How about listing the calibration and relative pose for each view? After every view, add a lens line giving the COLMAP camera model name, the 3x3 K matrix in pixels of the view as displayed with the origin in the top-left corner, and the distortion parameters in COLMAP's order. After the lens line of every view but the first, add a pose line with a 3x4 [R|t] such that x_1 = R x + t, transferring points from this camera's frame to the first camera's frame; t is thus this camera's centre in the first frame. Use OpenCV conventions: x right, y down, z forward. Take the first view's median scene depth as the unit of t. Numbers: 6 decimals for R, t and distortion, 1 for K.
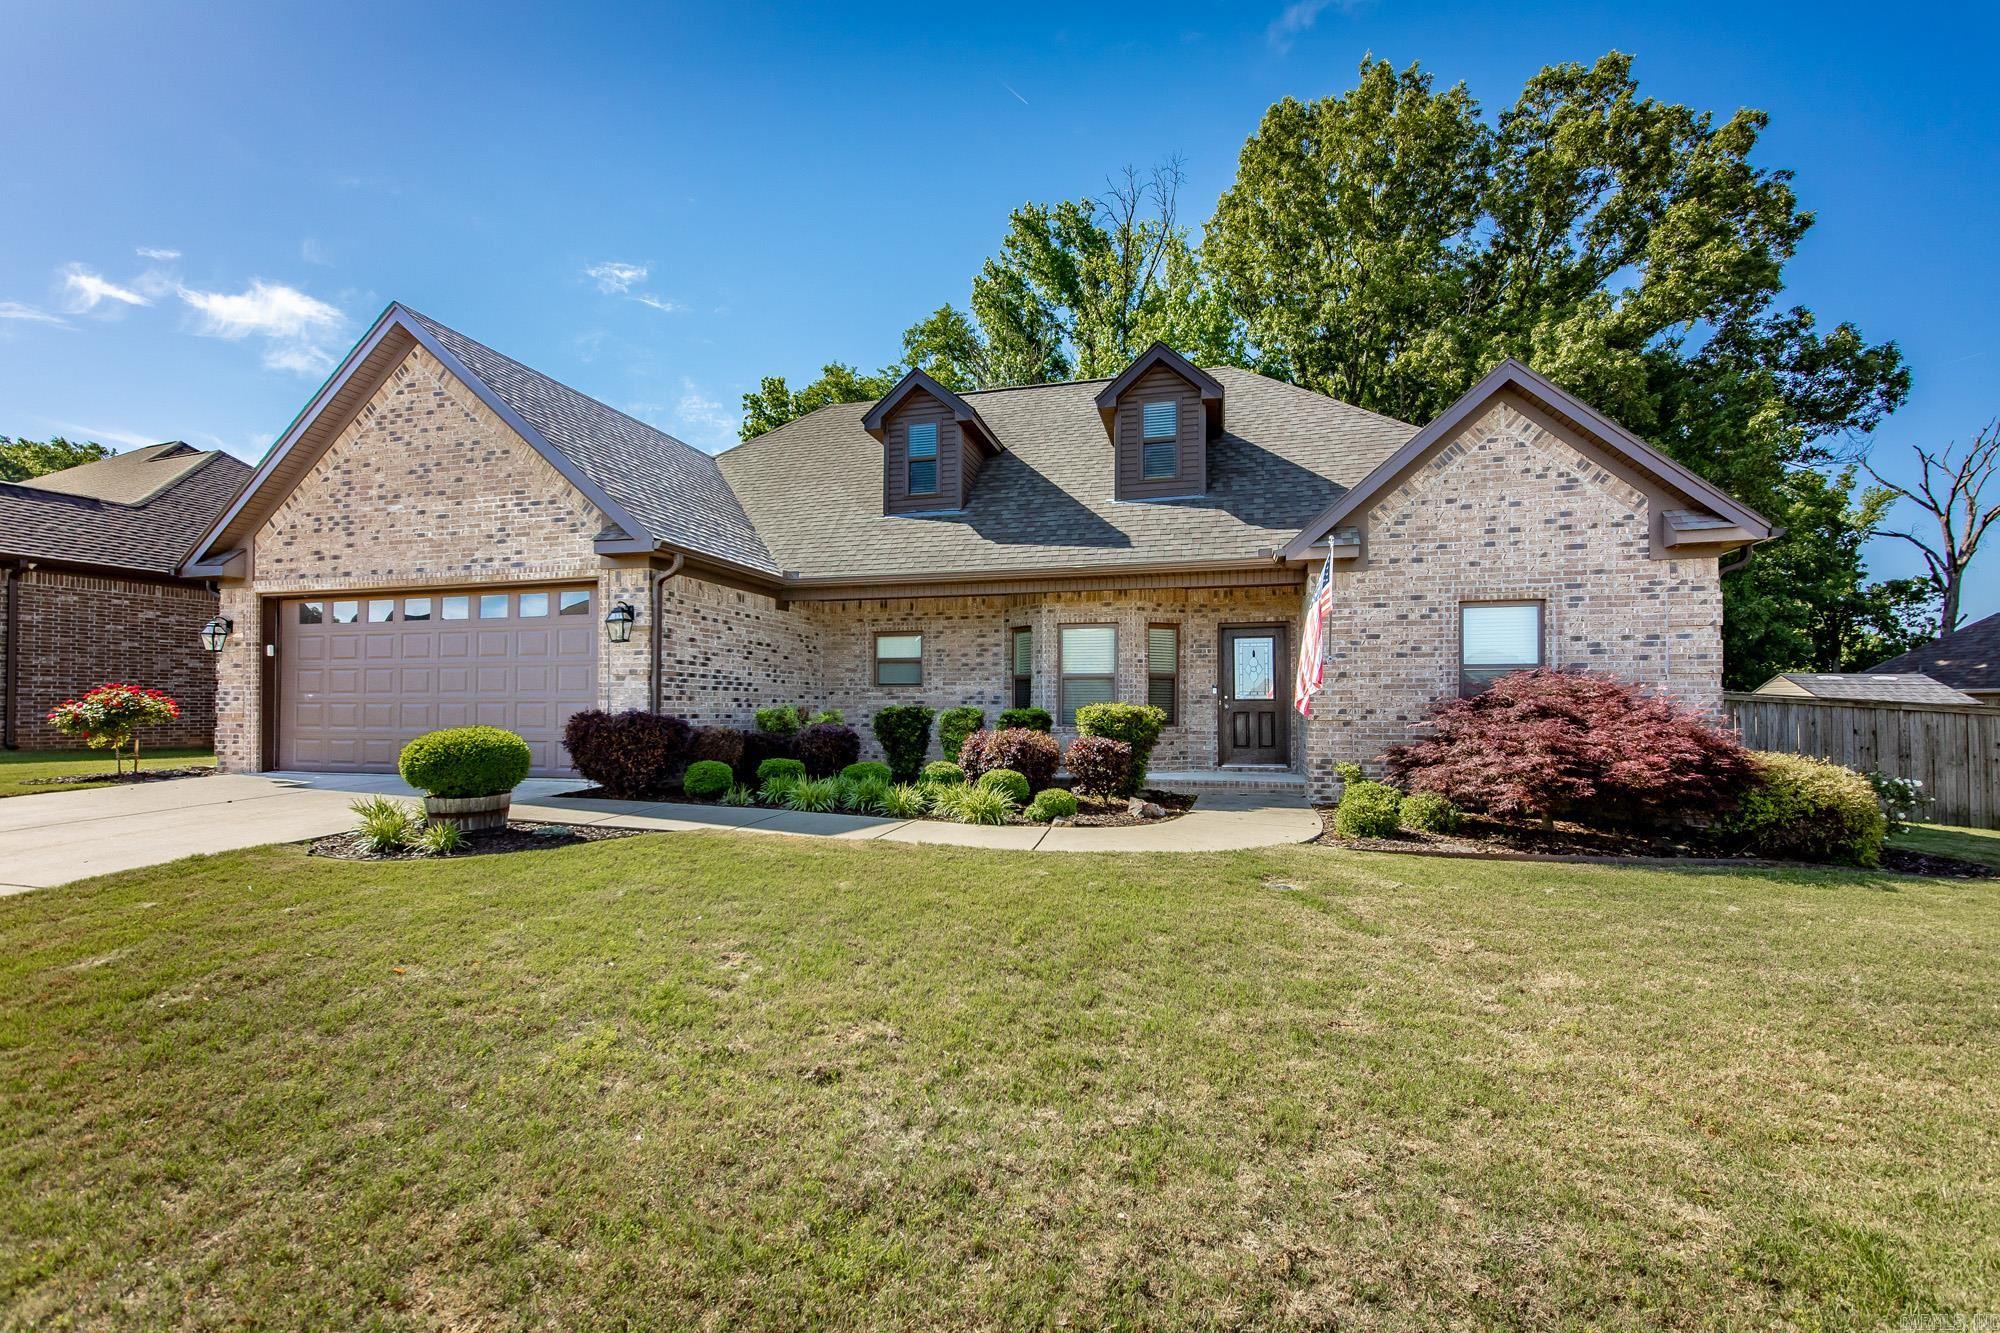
lens RADIAL K [[876.2, 0, 996.1], [0, 876.2, 693.1], [0, 0, 1]] dist [-0.000692, -0.000016]
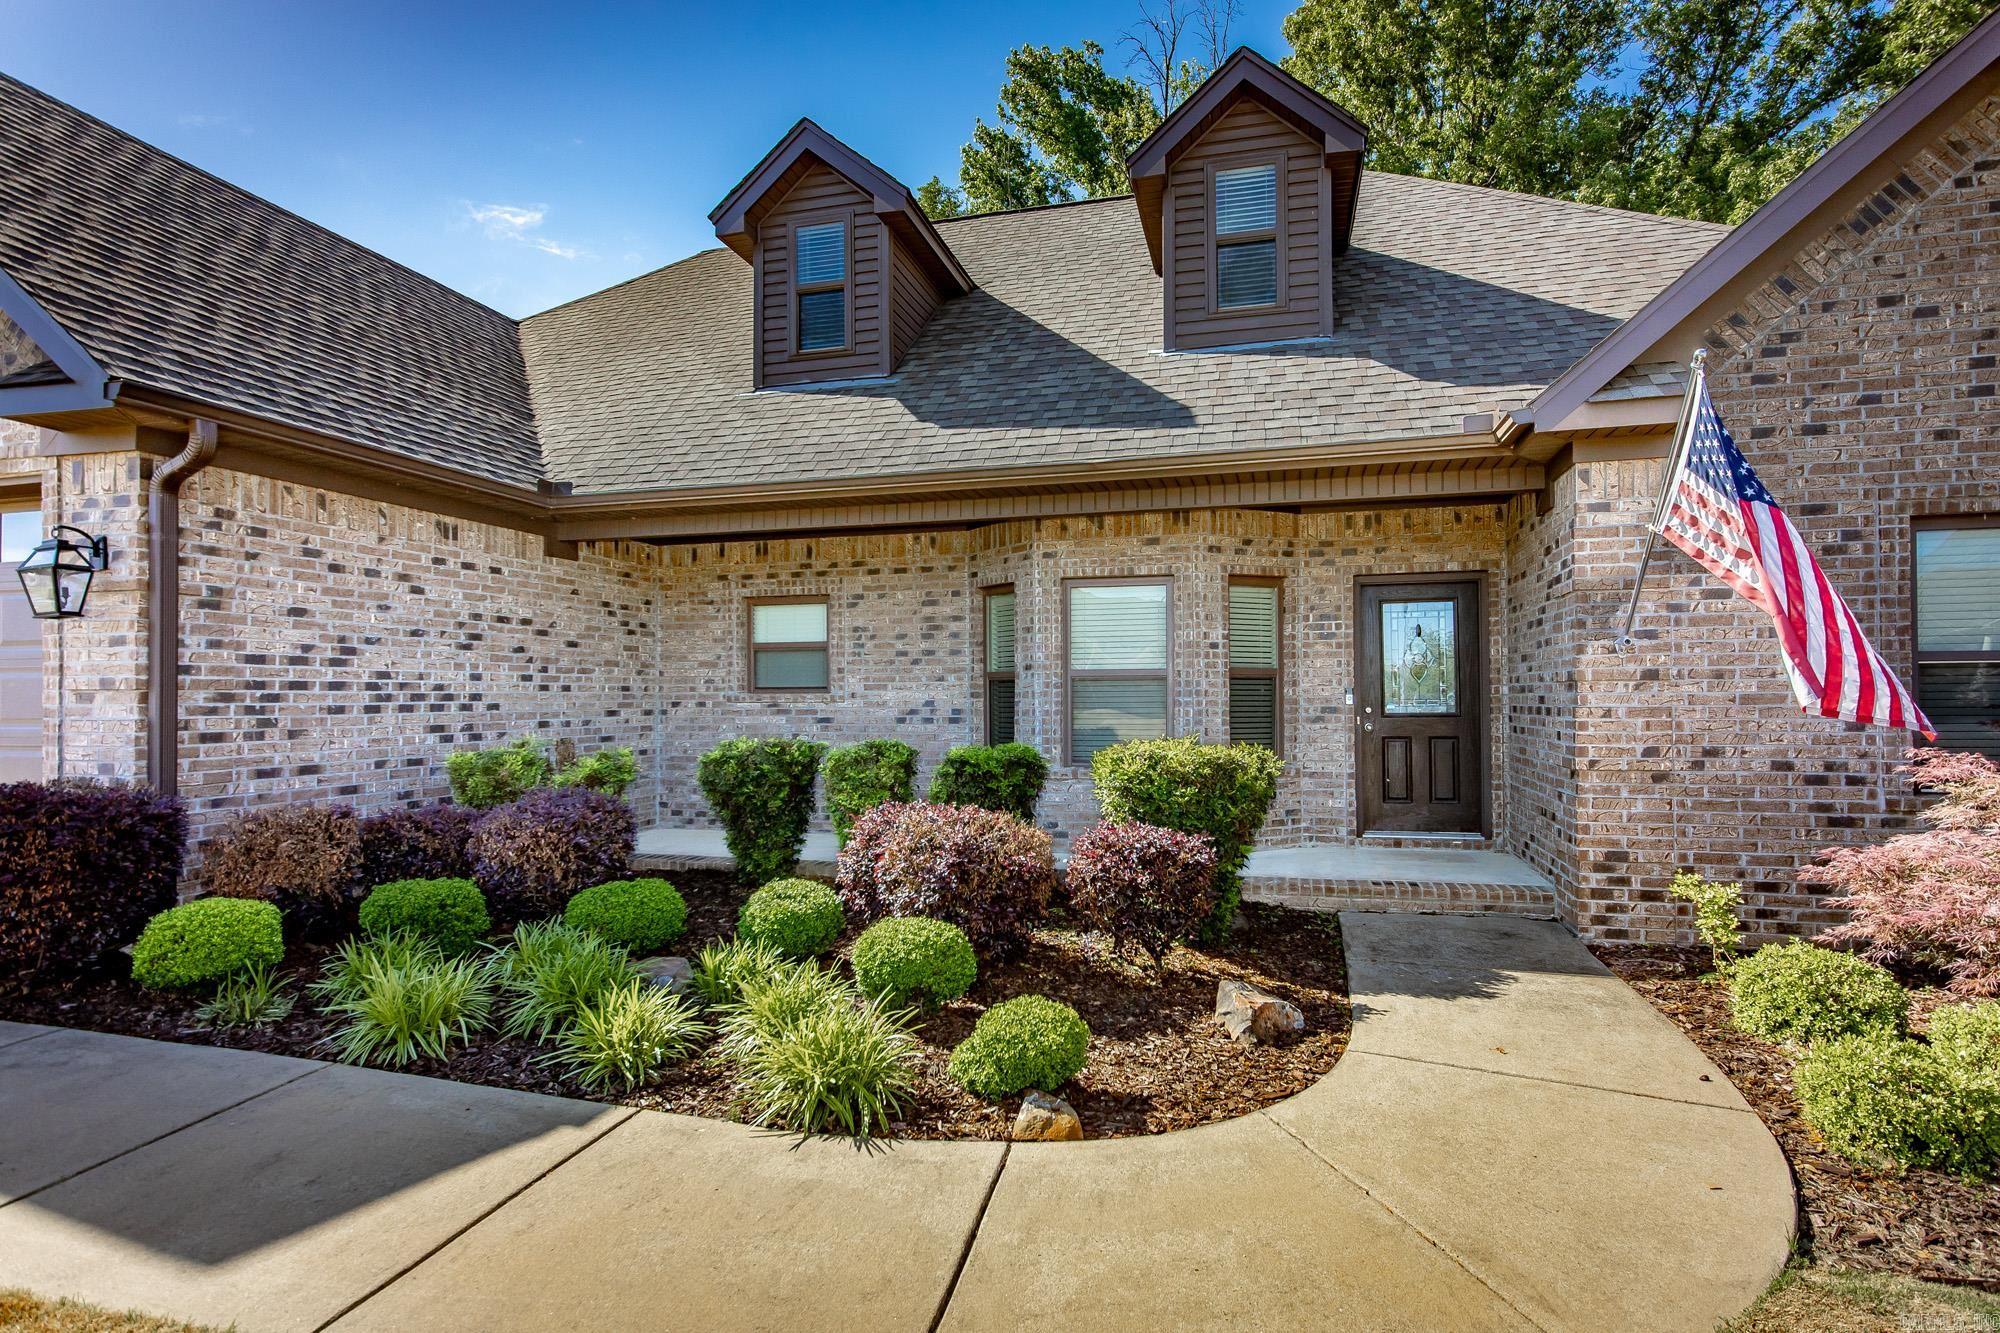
lens RADIAL K [[977.9, 0, 1044.4], [0, 977.9, 685.6], [0, 0, 1]] dist [-0.002096, 0.000244]
pose [[0.999510, -0.009911, 0.029698, 0.045776], [0.009549, 0.999879, 0.012314, -0.022453], [-0.029817, -0.012025, 0.999483, 0.437619]]
